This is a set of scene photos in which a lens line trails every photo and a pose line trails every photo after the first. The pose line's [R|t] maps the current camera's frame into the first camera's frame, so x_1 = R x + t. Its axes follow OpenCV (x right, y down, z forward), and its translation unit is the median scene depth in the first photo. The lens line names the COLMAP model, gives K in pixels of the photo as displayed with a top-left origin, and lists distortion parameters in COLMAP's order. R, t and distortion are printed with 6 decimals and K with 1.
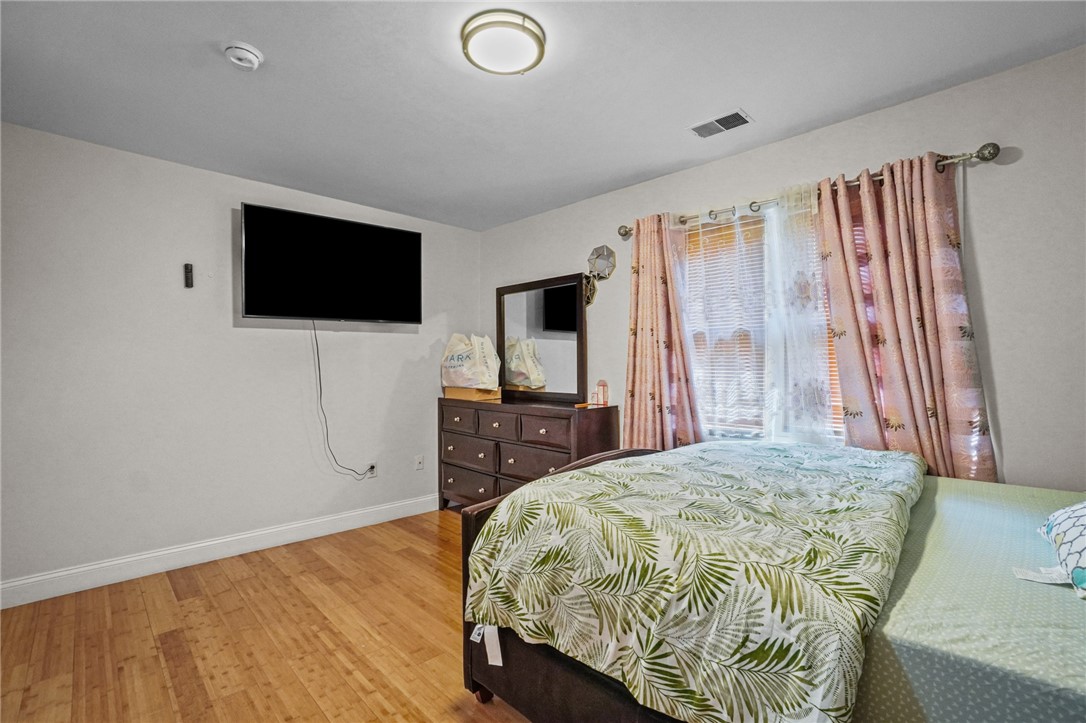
lens RADIAL K [[475.3, 0, 540.8], [0, 475.3, 361.6], [0, 0, 1]] dist [-0.037045, -0.000190]
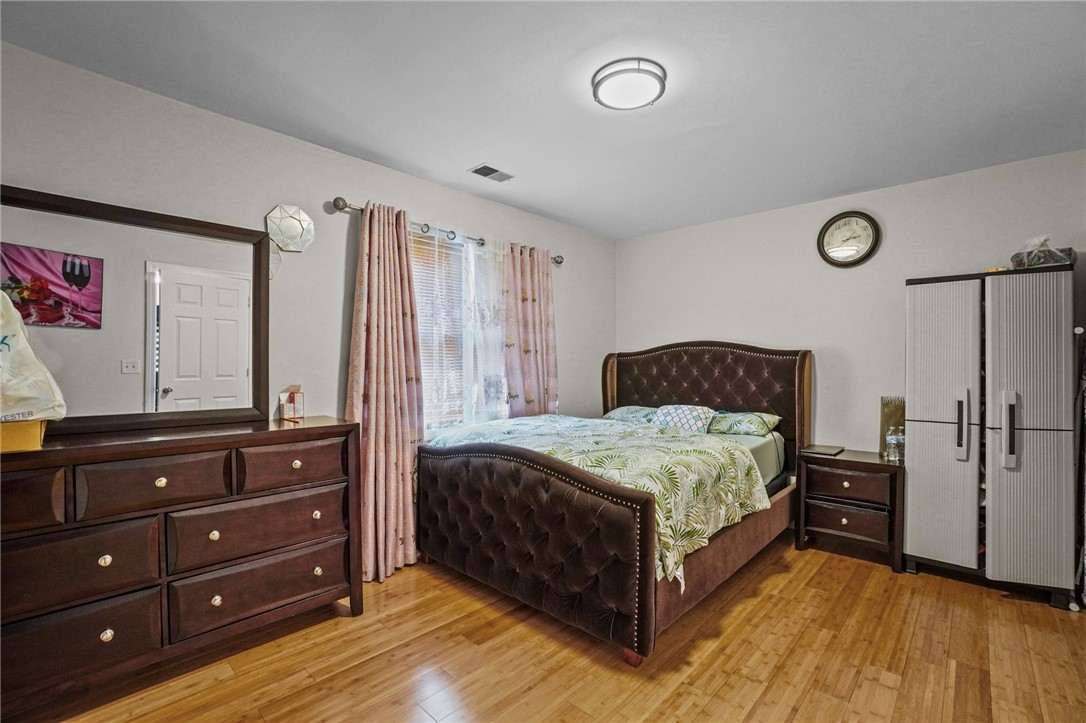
lens RADIAL K [[475.3, 0, 540.6], [0, 475.3, 365.7], [0, 0, 1]] dist [-0.037045, -0.000190]
pose [[-0.047888, 0.006703, 0.998830, -0.862719], [-0.003545, 0.999970, -0.006881, 0.017829], [-0.998846, -0.003871, -0.047862, 0.918633]]
